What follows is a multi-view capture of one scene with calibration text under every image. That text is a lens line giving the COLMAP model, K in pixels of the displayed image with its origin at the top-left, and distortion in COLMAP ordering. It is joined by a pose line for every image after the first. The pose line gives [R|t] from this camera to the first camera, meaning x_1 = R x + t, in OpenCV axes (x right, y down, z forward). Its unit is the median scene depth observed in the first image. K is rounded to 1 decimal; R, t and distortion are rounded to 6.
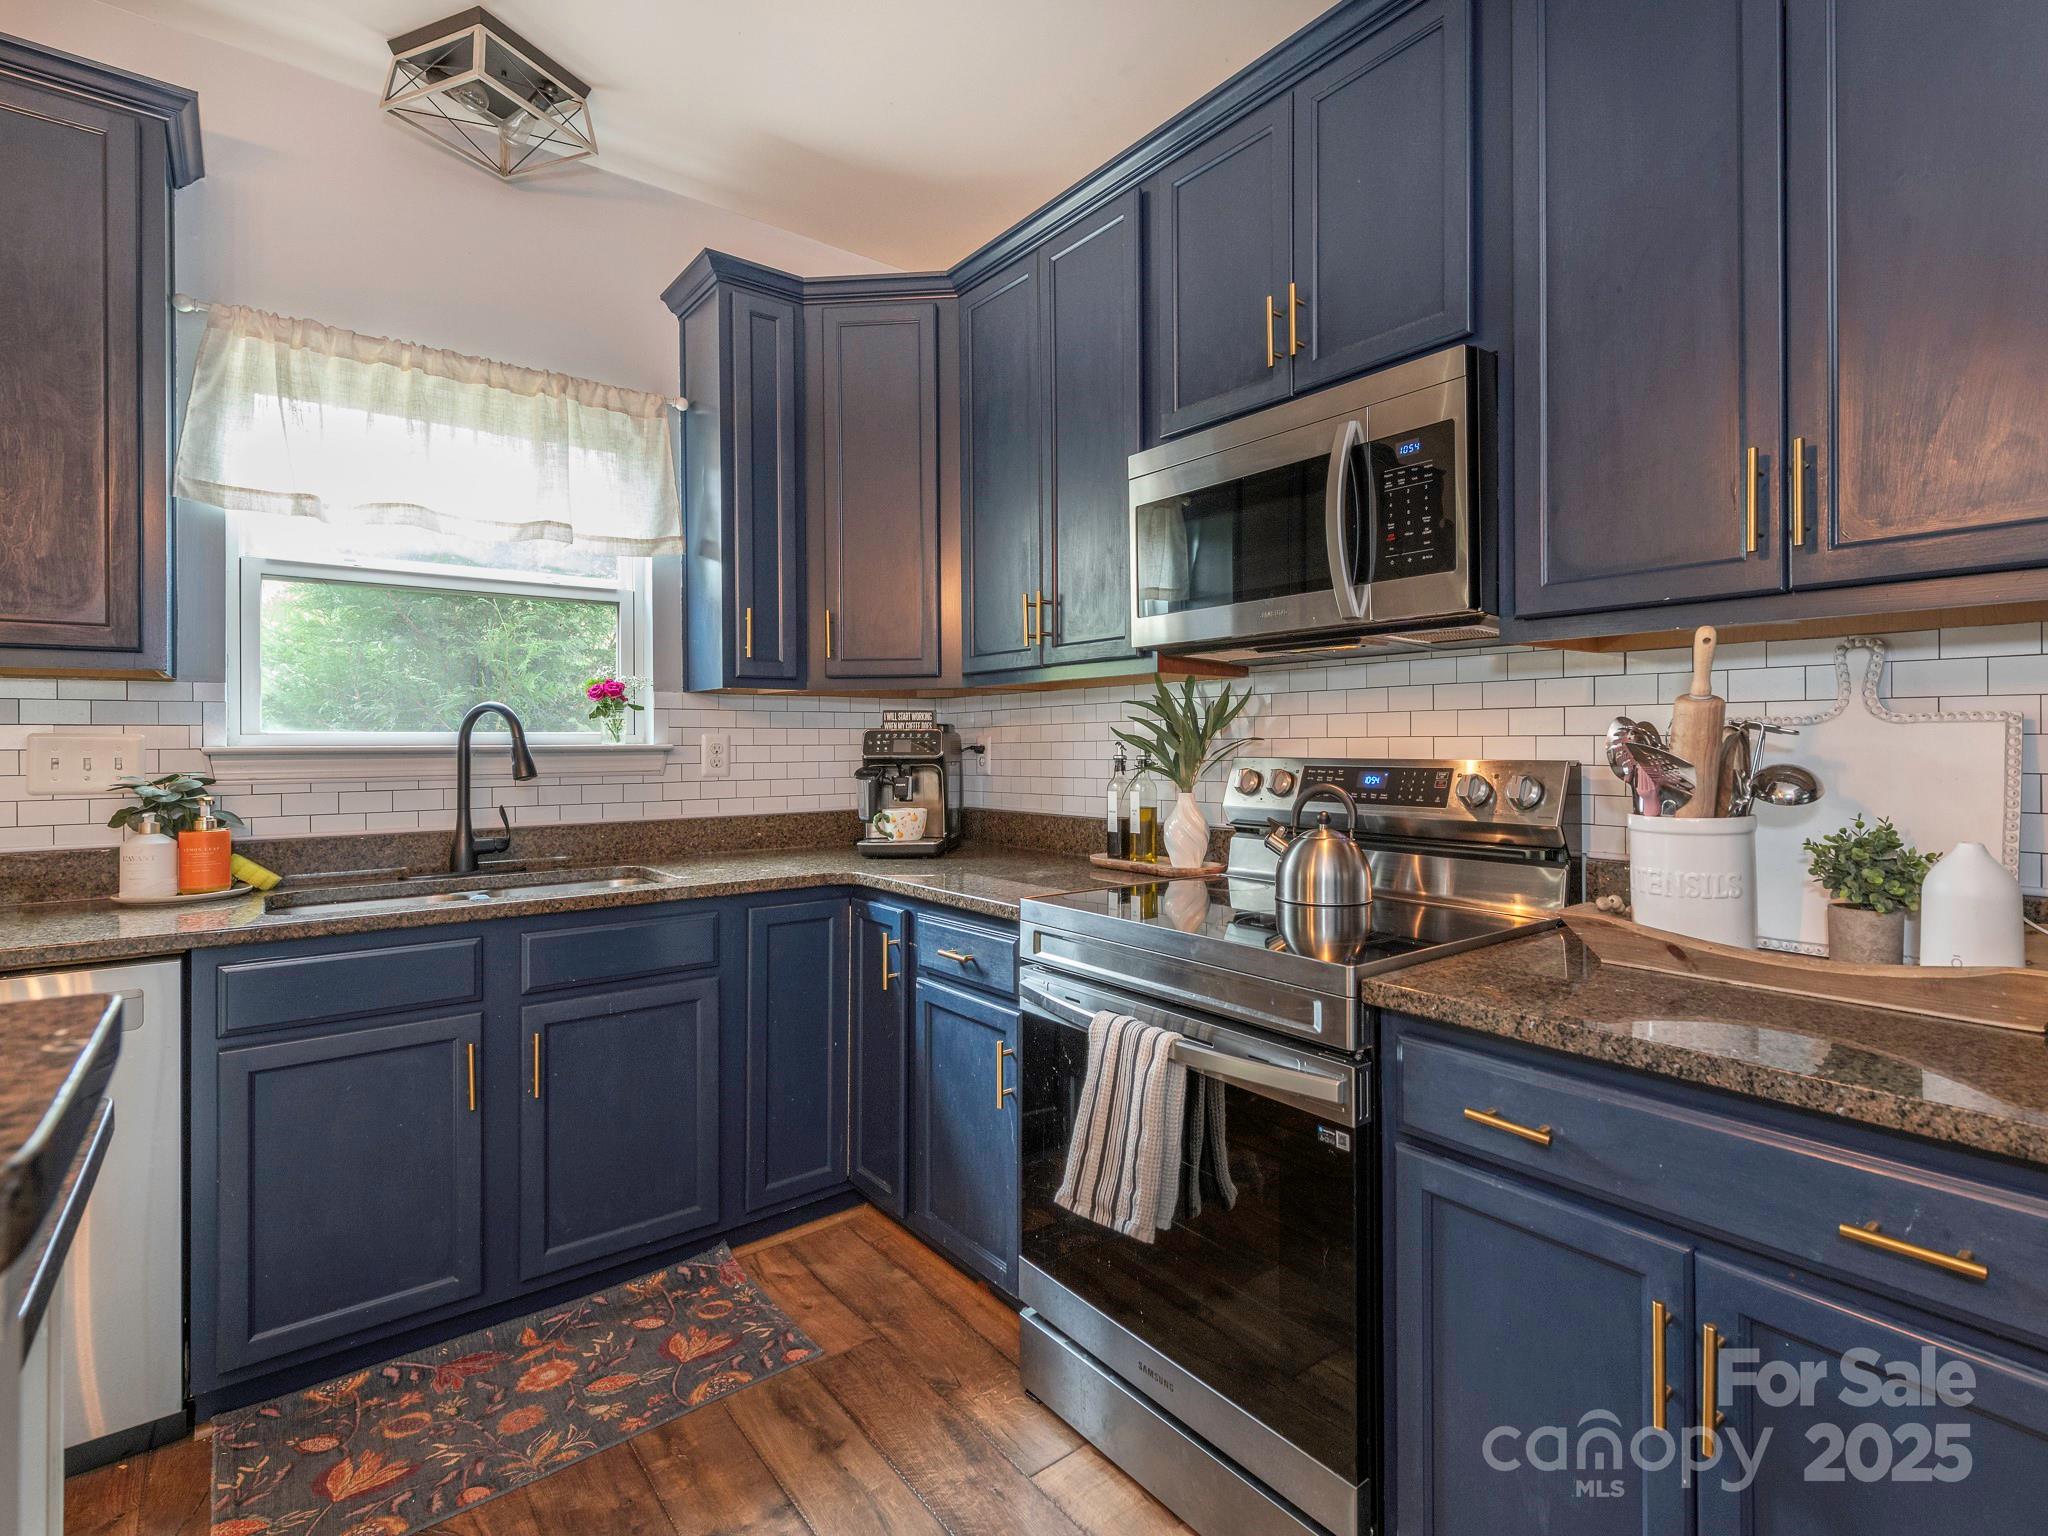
lens RADIAL K [[996.1, 0, 1127.6], [0, 996.1, 750.8], [0, 0, 1]] dist [0.014755, -0.007860]
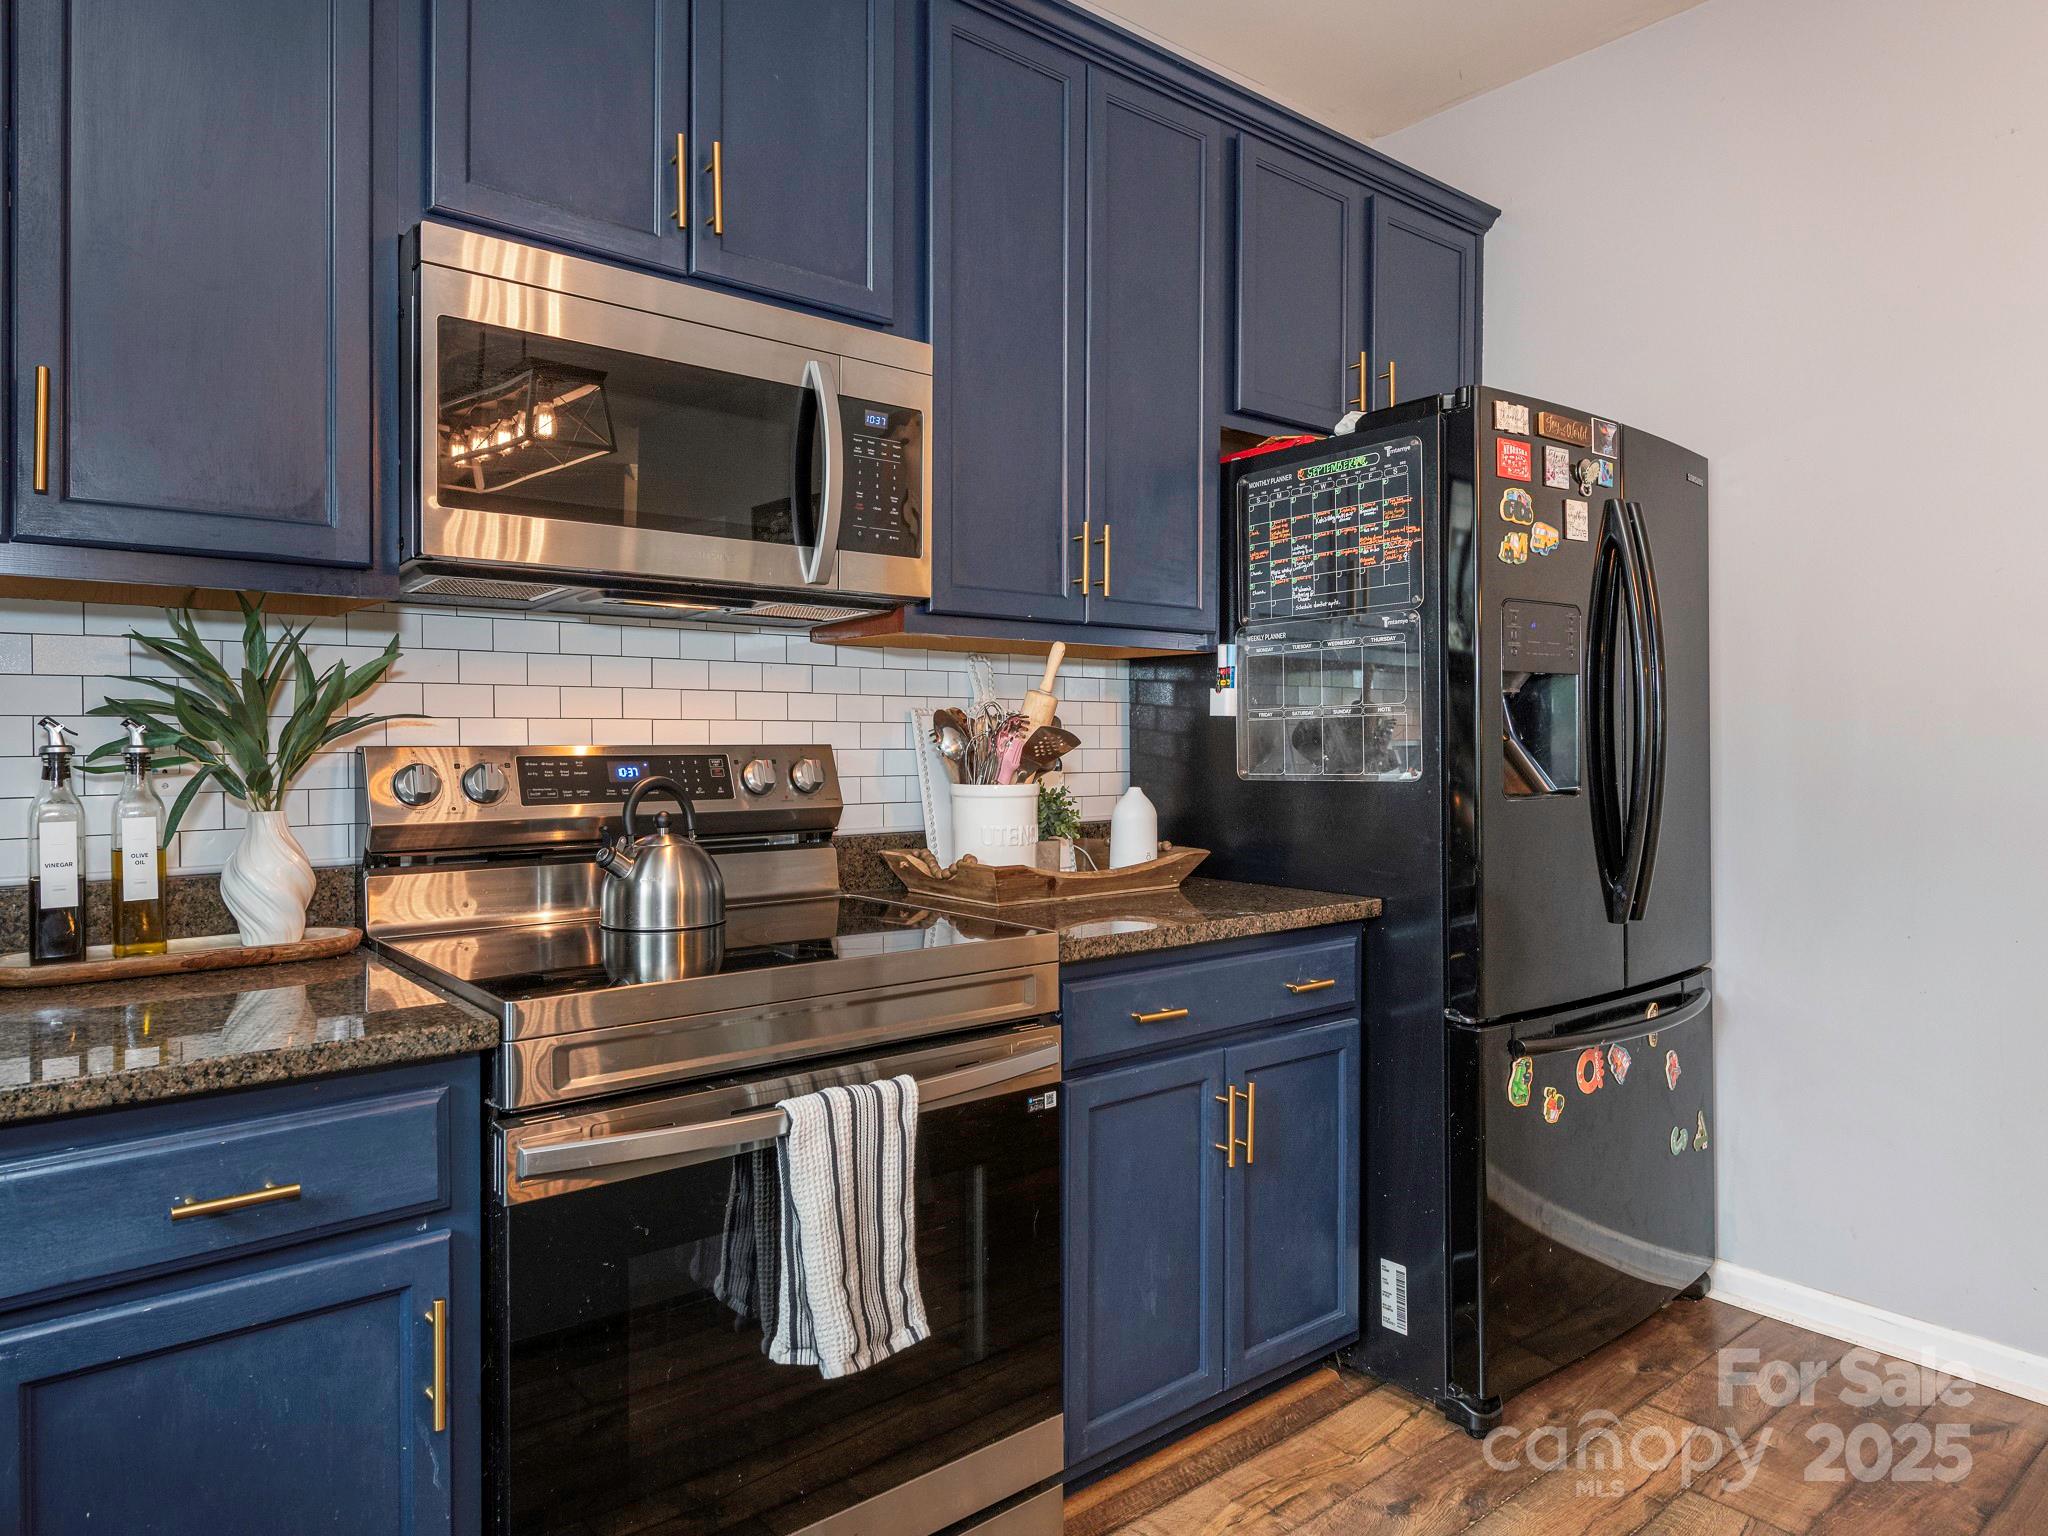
lens RADIAL K [[1269.5, 0, 992.9], [0, 1269.5, 747.2], [0, 0, 1]] dist [0.005923, -0.003415]
pose [[0.027500, -0.001571, 0.999621, -0.725602], [0.009573, 0.999953, 0.001308, 0.010362], [-0.999576, 0.009533, 0.027513, 0.657025]]
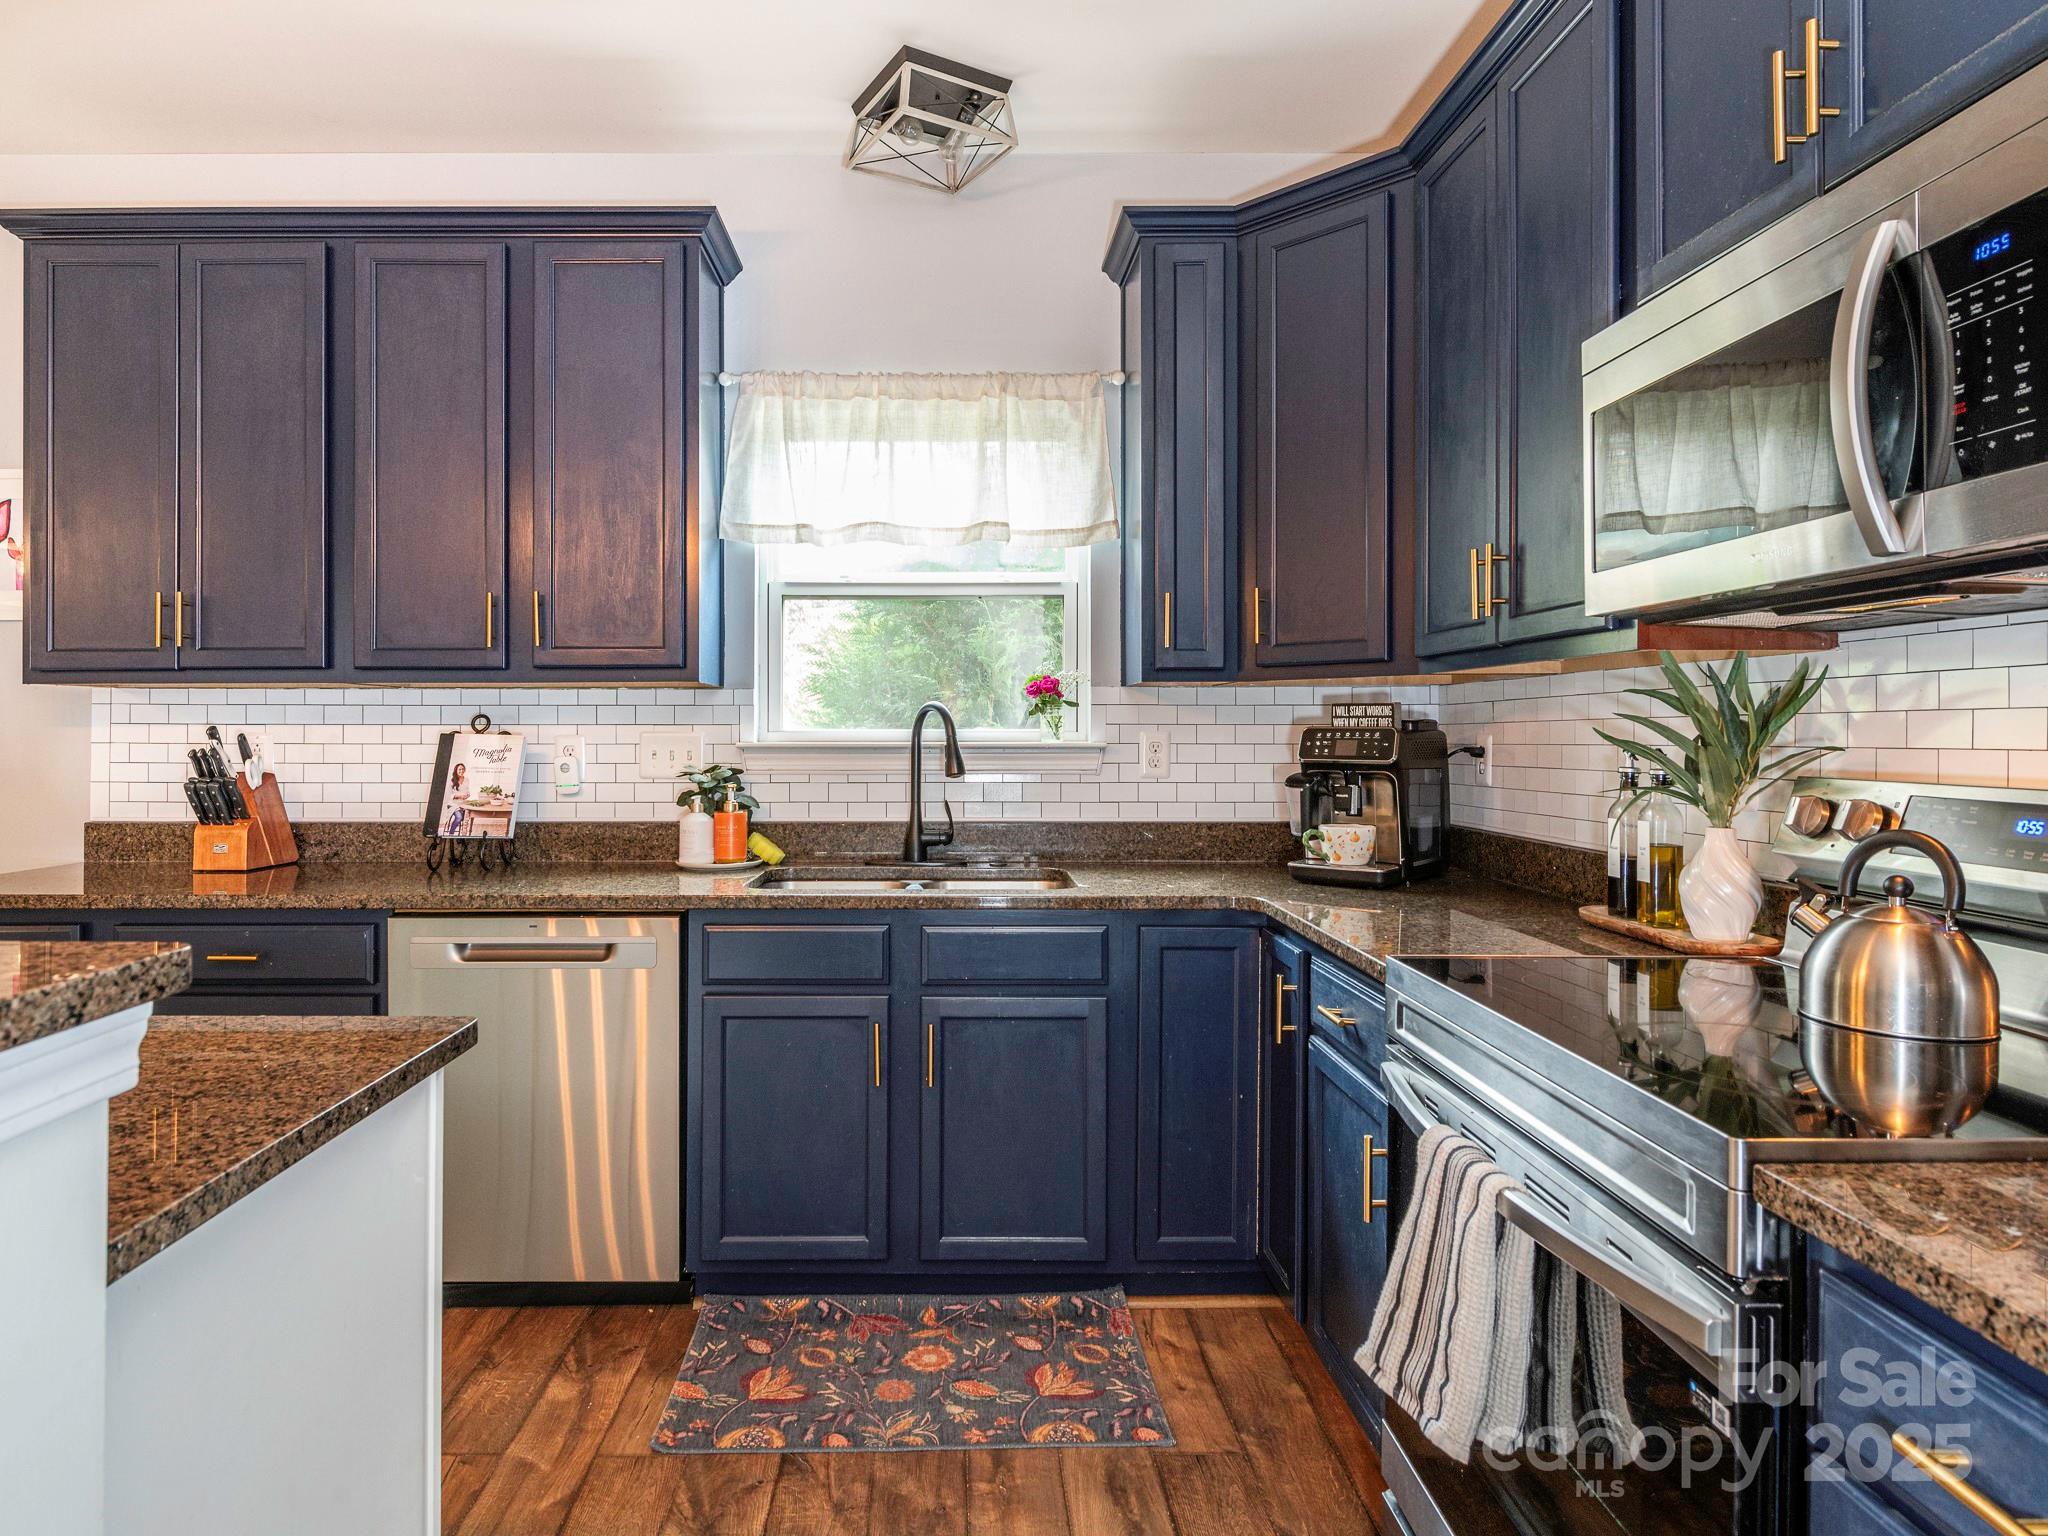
lens RADIAL K [[1181.3, 0, 974.8], [0, 1181.3, 741.5], [0, 0, 1]] dist [0.011735, -0.004329]
pose [[0.763855, 0.012898, -0.645260, 0.219097], [-0.011194, 0.999915, 0.006736, -0.017716], [0.645291, 0.002078, 0.763934, 0.093205]]
